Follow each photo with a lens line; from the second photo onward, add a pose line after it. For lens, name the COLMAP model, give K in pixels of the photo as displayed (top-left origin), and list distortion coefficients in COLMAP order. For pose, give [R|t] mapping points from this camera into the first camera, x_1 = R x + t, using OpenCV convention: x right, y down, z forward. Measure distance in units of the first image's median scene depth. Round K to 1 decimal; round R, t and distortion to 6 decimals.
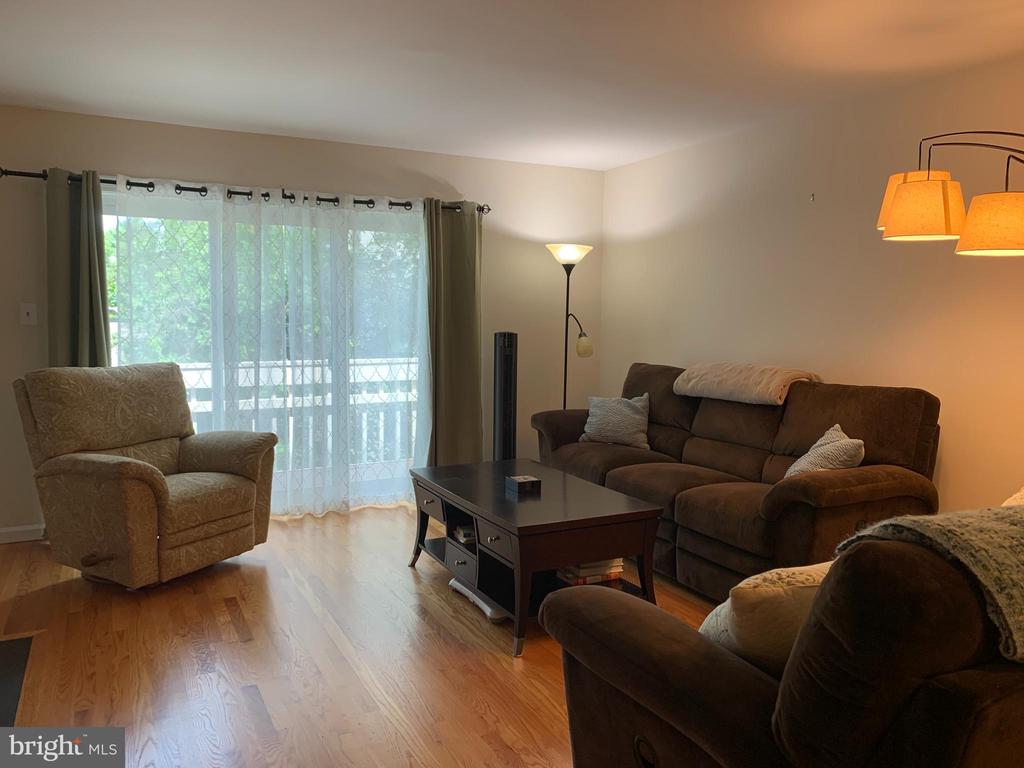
lens RADIAL K [[786.8, 0, 511.5], [0, 786.8, 377.2], [0, 0, 1]] dist [0.051847, -0.060168]
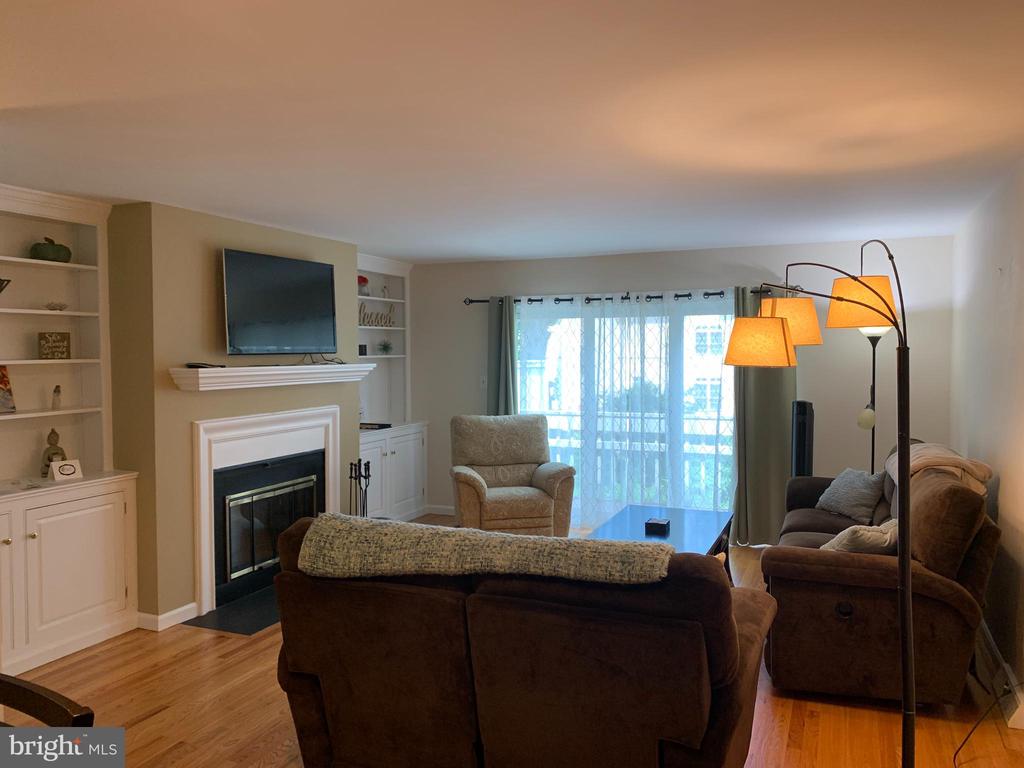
lens RADIAL K [[786.8, 0, 511.5], [0, 786.8, 377.2], [0, 0, 1]] dist [0.051847, -0.060168]
pose [[0.635154, 0.014478, -0.772250, 0.737693], [-0.053295, 0.998263, -0.025119, -0.051588], [0.770545, 0.057111, 0.634822, -0.016053]]
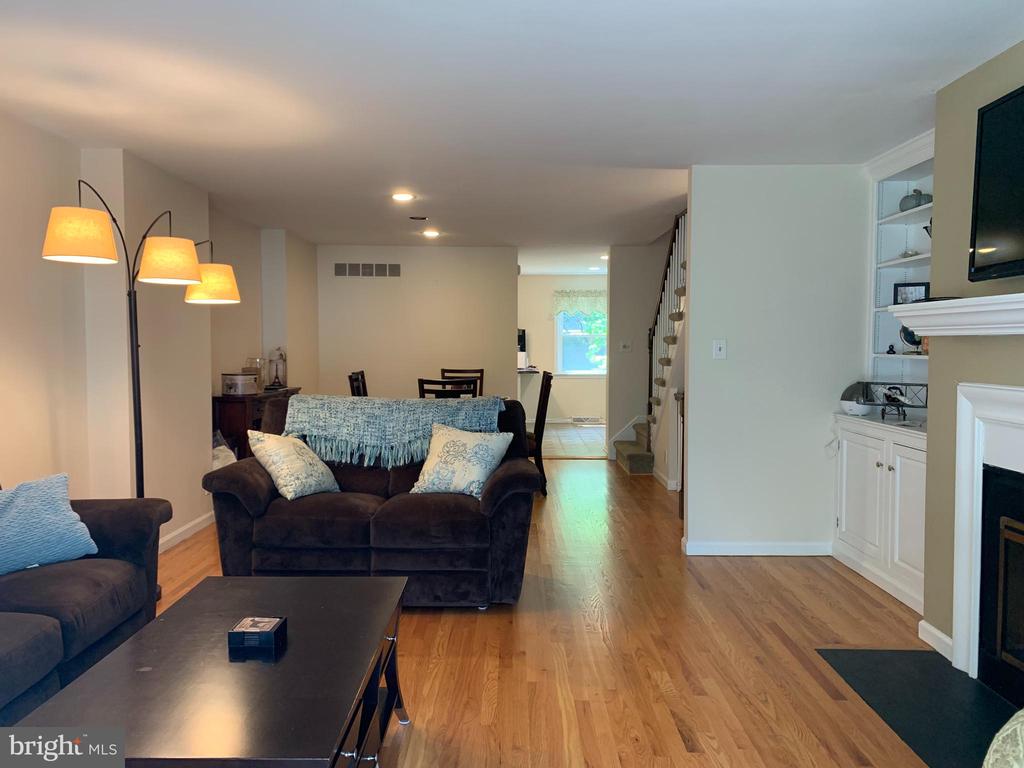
lens RADIAL K [[786.8, 0, 511.5], [0, 786.8, 377.2], [0, 0, 1]] dist [0.051847, -0.060168]
pose [[-0.886391, -0.030999, 0.461898, -0.372885], [0.028243, 0.992276, 0.120794, -0.103405], [-0.462075, 0.120116, -0.878669, 1.223577]]
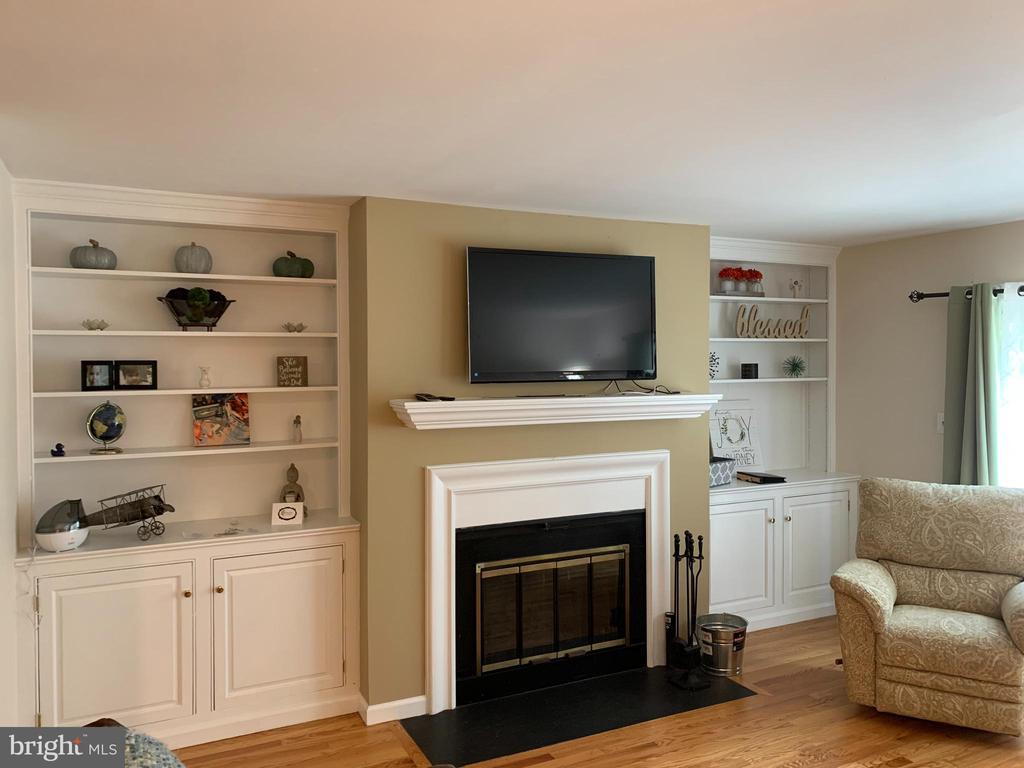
lens RADIAL K [[786.8, 0, 511.5], [0, 786.8, 377.2], [0, 0, 1]] dist [0.051847, -0.060168]
pose [[-0.024250, 0.013358, -0.999617, 0.472601], [-0.078429, 0.996803, 0.015223, -0.114274], [0.996625, 0.078768, -0.023125, 0.457310]]
